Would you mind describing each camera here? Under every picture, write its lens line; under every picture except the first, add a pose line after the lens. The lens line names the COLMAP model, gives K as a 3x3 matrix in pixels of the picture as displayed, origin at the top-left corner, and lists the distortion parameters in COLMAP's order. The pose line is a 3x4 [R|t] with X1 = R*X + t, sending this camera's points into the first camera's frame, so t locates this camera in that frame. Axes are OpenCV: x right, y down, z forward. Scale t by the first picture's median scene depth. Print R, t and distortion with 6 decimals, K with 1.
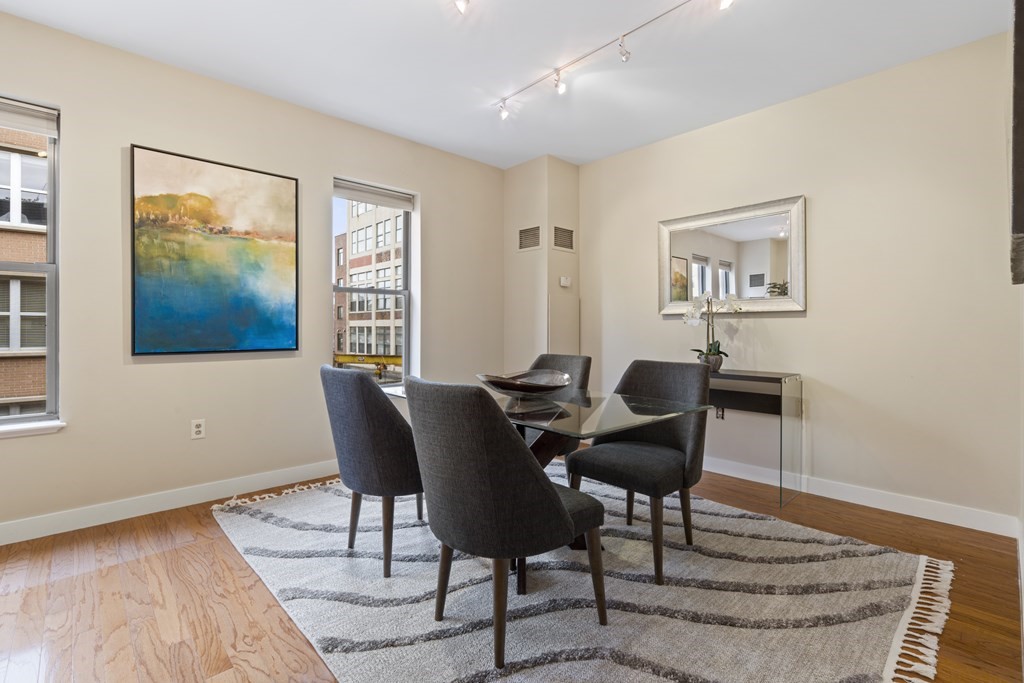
lens RADIAL K [[466.0, 0, 516.8], [0, 466.0, 327.6], [0, 0, 1]] dist [-0.001289, 0.000083]
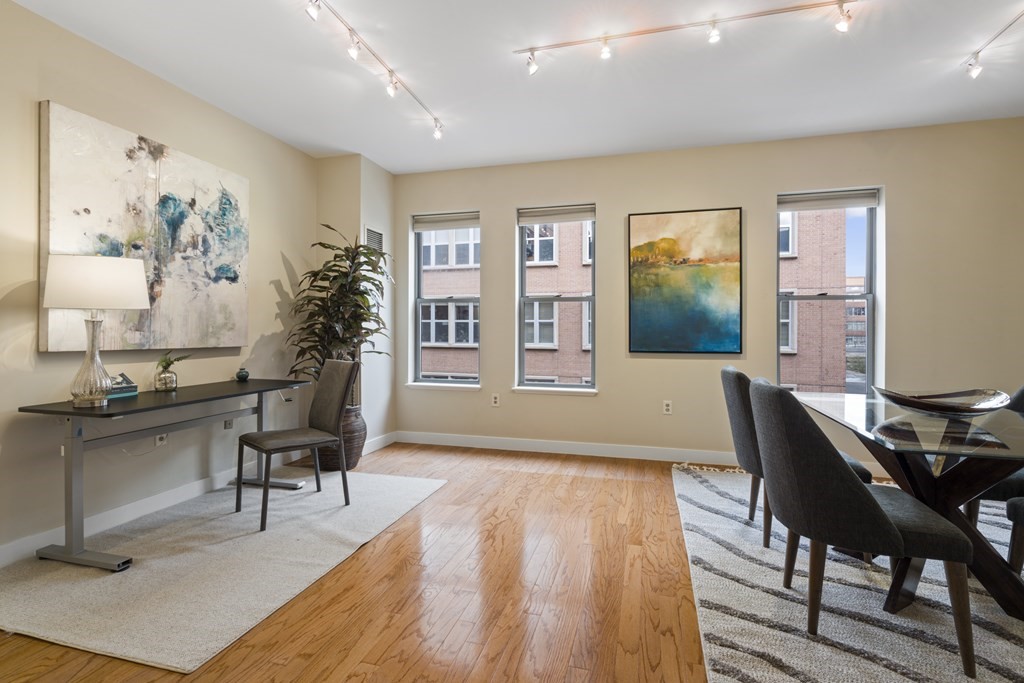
lens RADIAL K [[483.1, 0, 514.0], [0, 483.1, 331.4], [0, 0, 1]] dist [0.000102, 0.000778]
pose [[0.514276, 0.003602, -0.857617, 0.333988], [0.000325, 0.999990, 0.004394, -0.015424], [0.857625, -0.002538, 0.514270, -0.137764]]
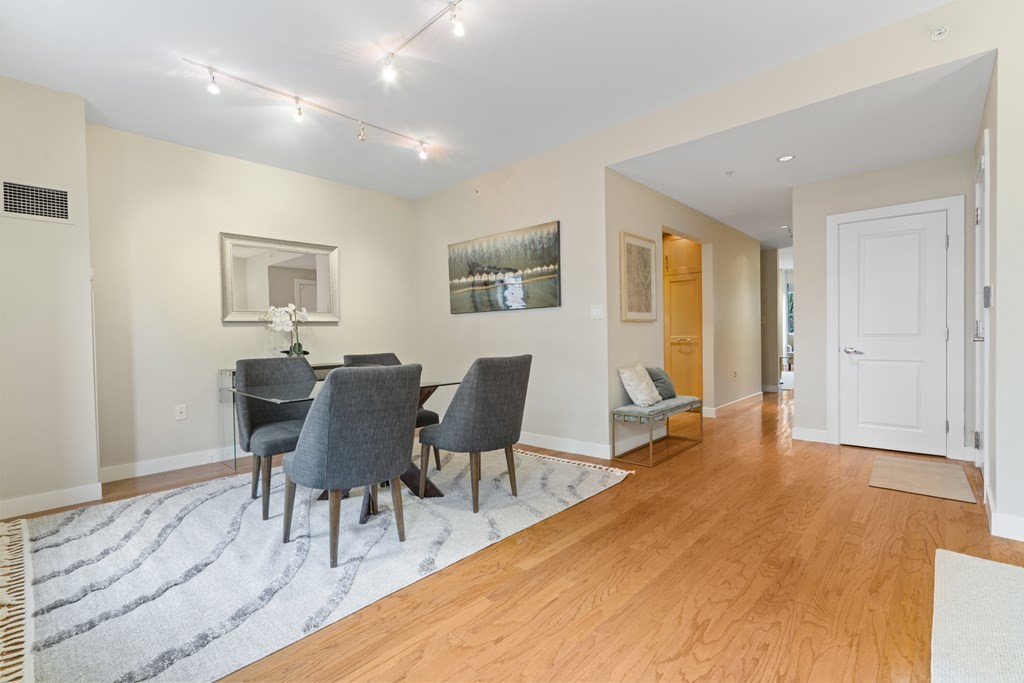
lens RADIAL K [[460.3, 0, 514.4], [0, 460.3, 339.7], [0, 0, 1]] dist [-0.001677, 0.000530]
pose [[-0.061210, -0.014307, 0.998022, -1.100533], [0.016333, 0.999749, 0.015334, 0.012022], [-0.997991, 0.017239, -0.060961, 0.591068]]
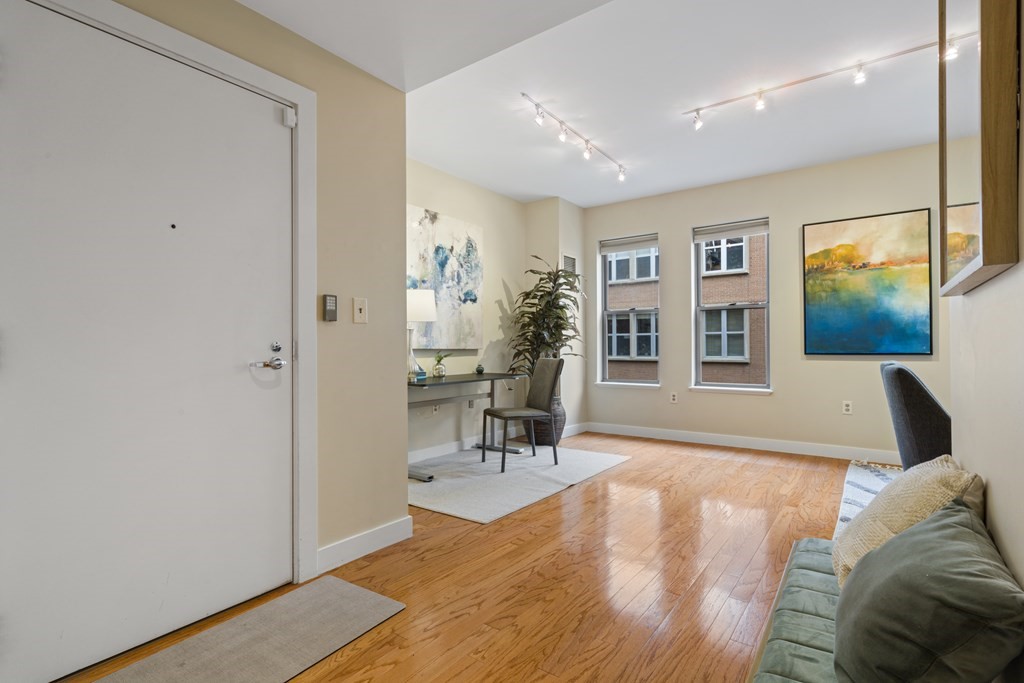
lens RADIAL K [[494.9, 0, 515.2], [0, 494.9, 345.3], [0, 0, 1]] dist [0.001082, 0.000824]
pose [[0.177372, -0.002932, -0.984139, 0.680352], [0.008453, 0.999963, -0.001455, 0.021201], [0.984108, -0.008061, 0.177391, -0.293916]]
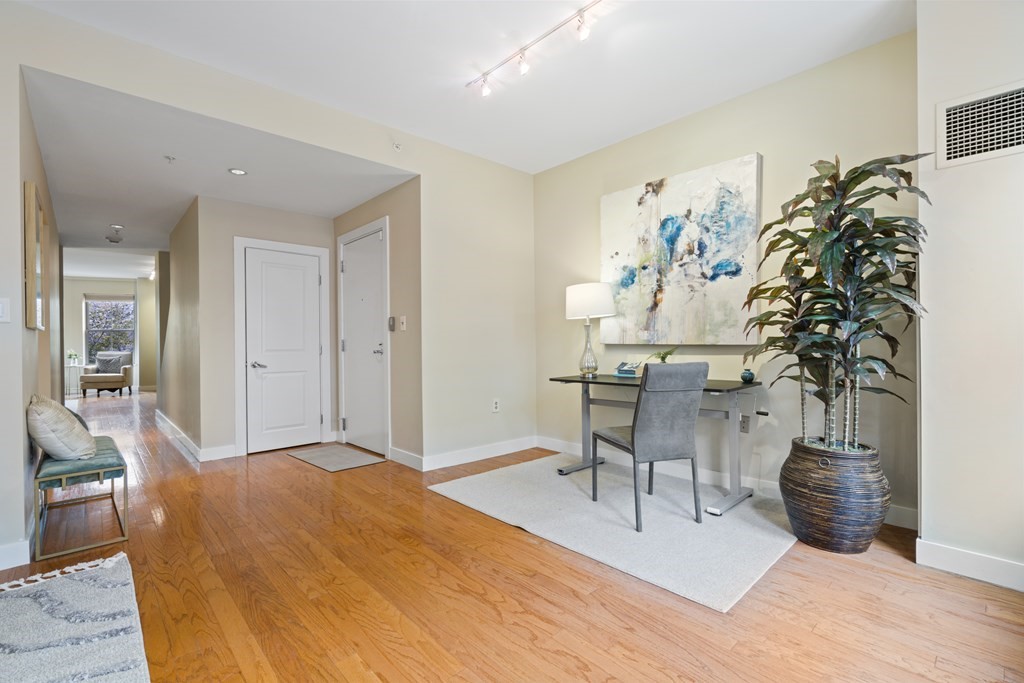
lens RADIAL K [[460.3, 0, 514.4], [0, 460.3, 339.7], [0, 0, 1]] dist [-0.001677, 0.000530]
pose [[-0.999888, 0.011439, 0.009681, -0.607073], [0.011372, 0.999911, -0.006970, 0.020034], [-0.009760, -0.006859, -0.999929, 1.029450]]
